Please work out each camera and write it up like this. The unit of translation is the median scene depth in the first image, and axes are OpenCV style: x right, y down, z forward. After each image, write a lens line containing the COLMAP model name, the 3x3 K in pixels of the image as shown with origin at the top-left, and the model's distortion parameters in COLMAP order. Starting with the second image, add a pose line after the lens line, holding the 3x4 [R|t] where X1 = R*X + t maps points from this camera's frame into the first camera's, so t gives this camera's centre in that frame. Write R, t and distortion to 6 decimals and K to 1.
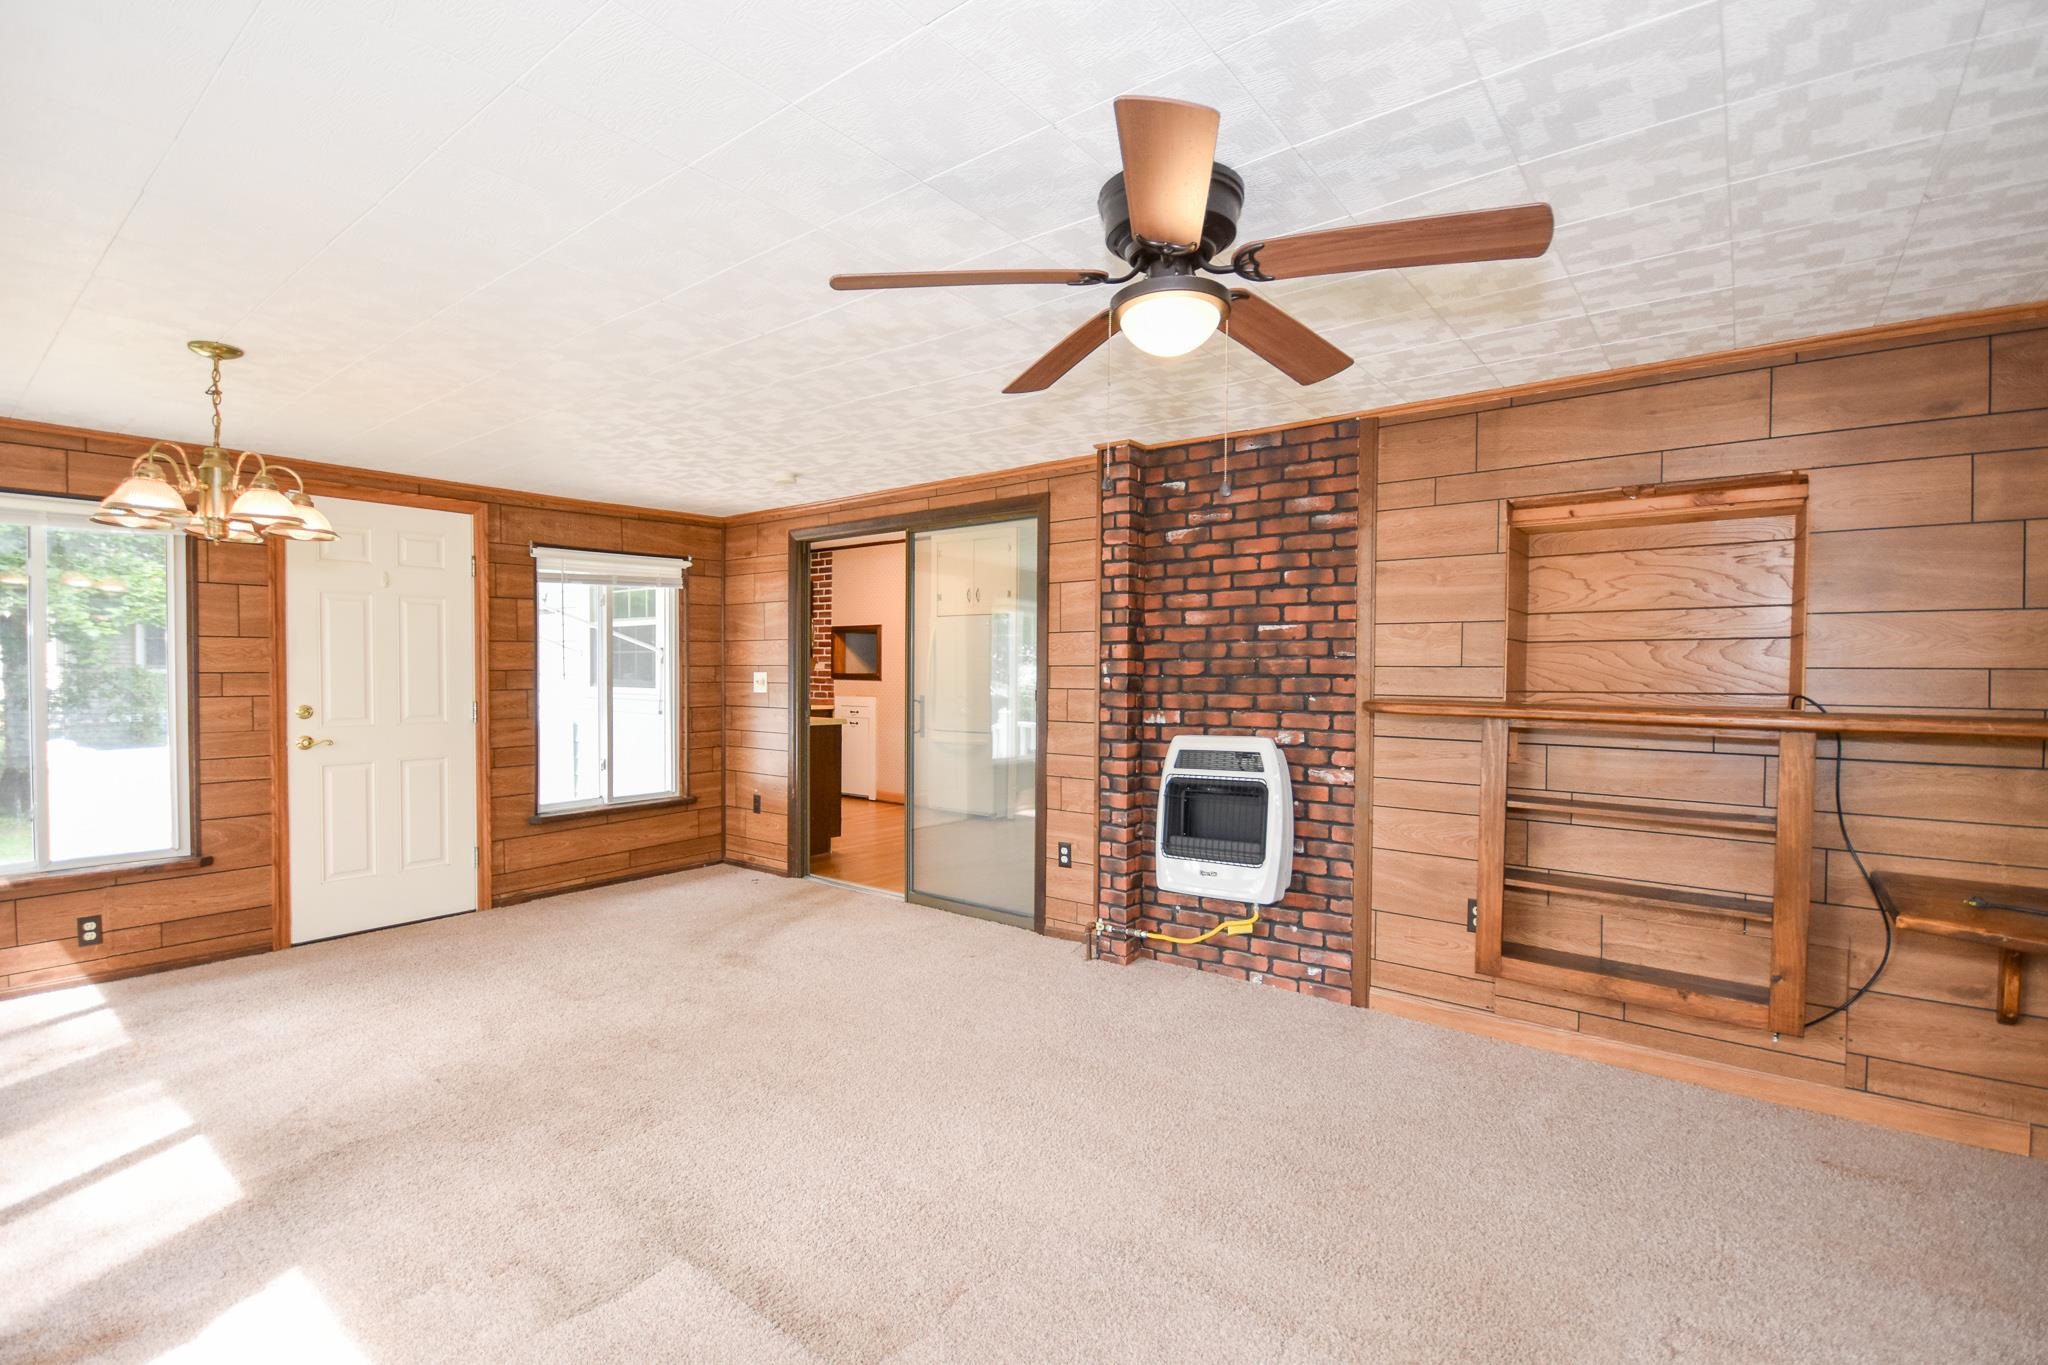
lens RADIAL K [[915.3, 0, 1035.5], [0, 915.3, 679.4], [0, 0, 1]] dist [-0.003518, -0.006643]
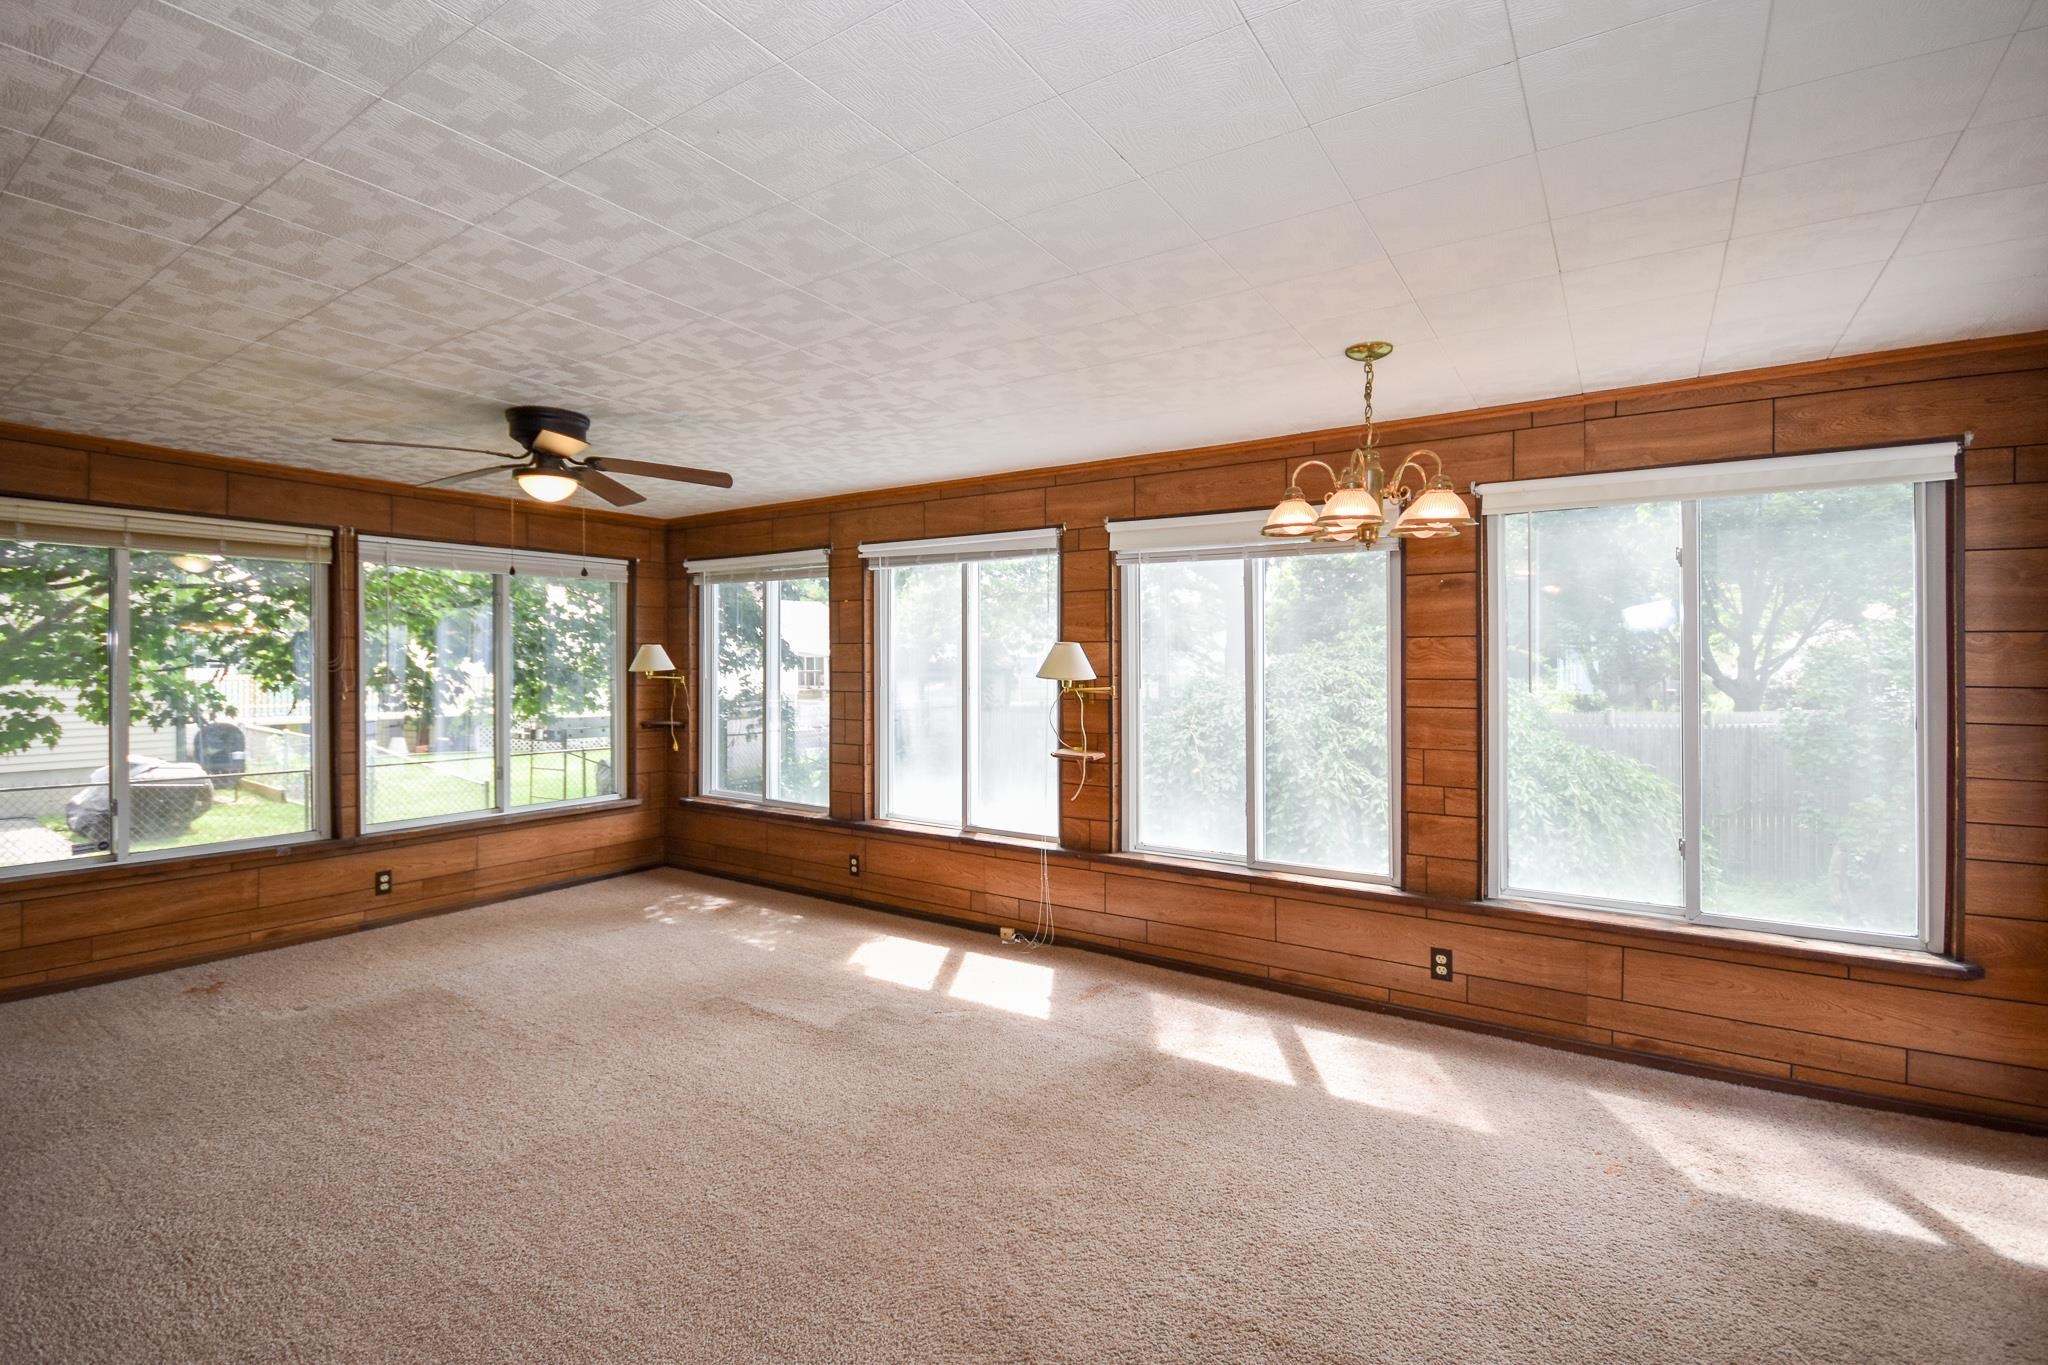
lens RADIAL K [[915.3, 0, 1007.7], [0, 915.3, 666.5], [0, 0, 1]] dist [-0.003518, -0.006643]
pose [[-0.997678, -0.007974, -0.067633, -0.288596], [-0.008393, 0.999947, 0.005916, -0.017964], [0.067582, 0.006470, -0.997693, 1.283877]]
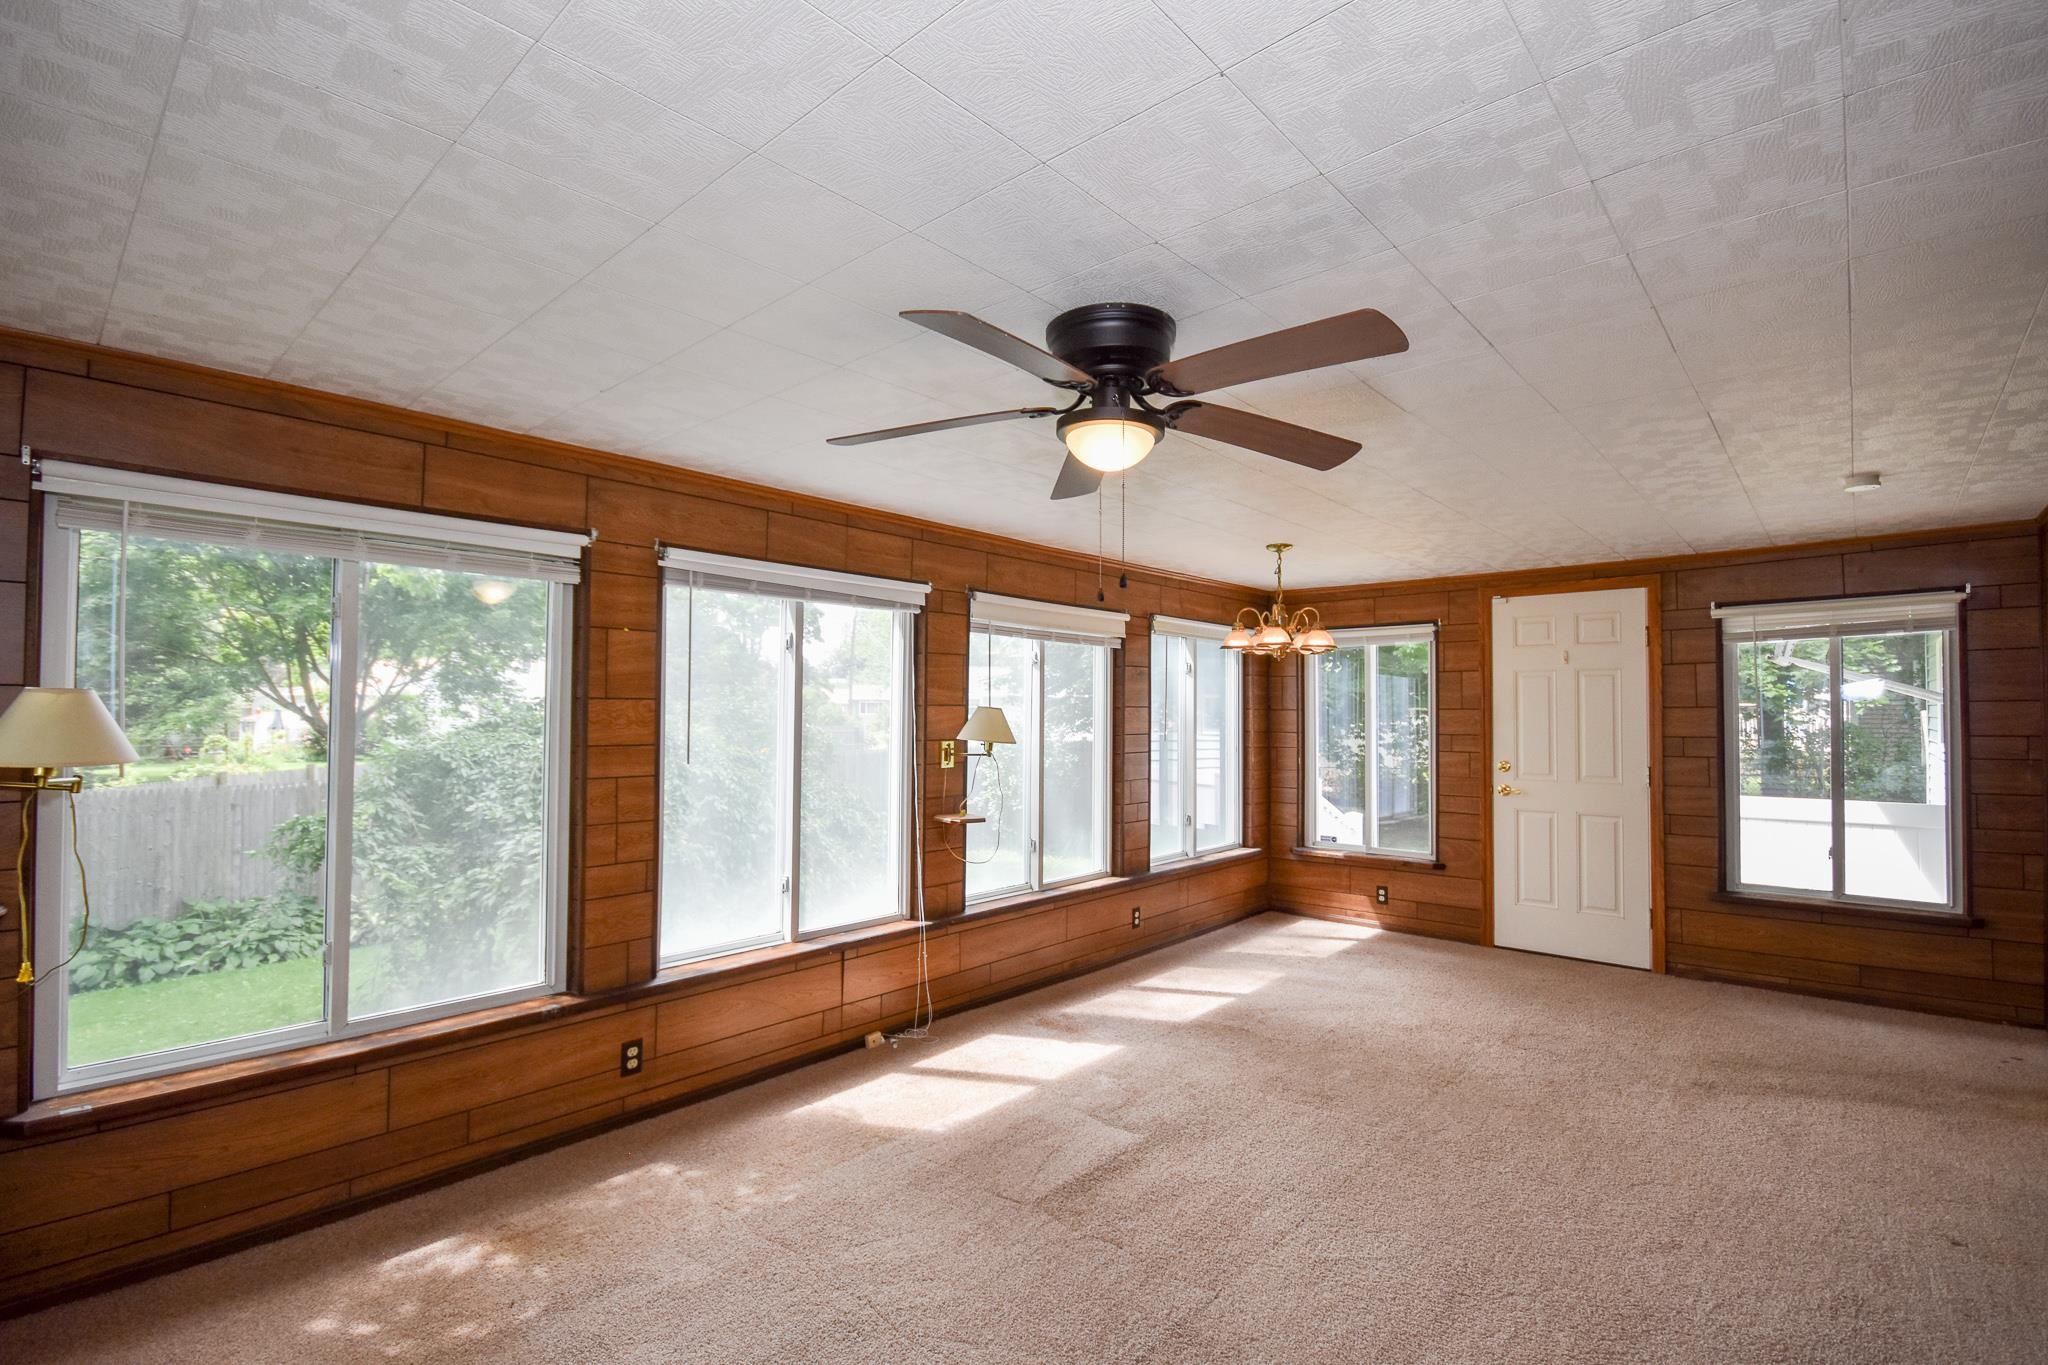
lens RADIAL K [[915.3, 0, 1019.3], [0, 915.3, 689.6], [0, 0, 1]] dist [-0.003518, -0.006643]
pose [[-0.087162, -0.025060, -0.995879, 0.559219], [-0.012556, 0.999632, -0.024056, -0.033940], [0.996115, 0.010407, -0.087444, 0.439672]]
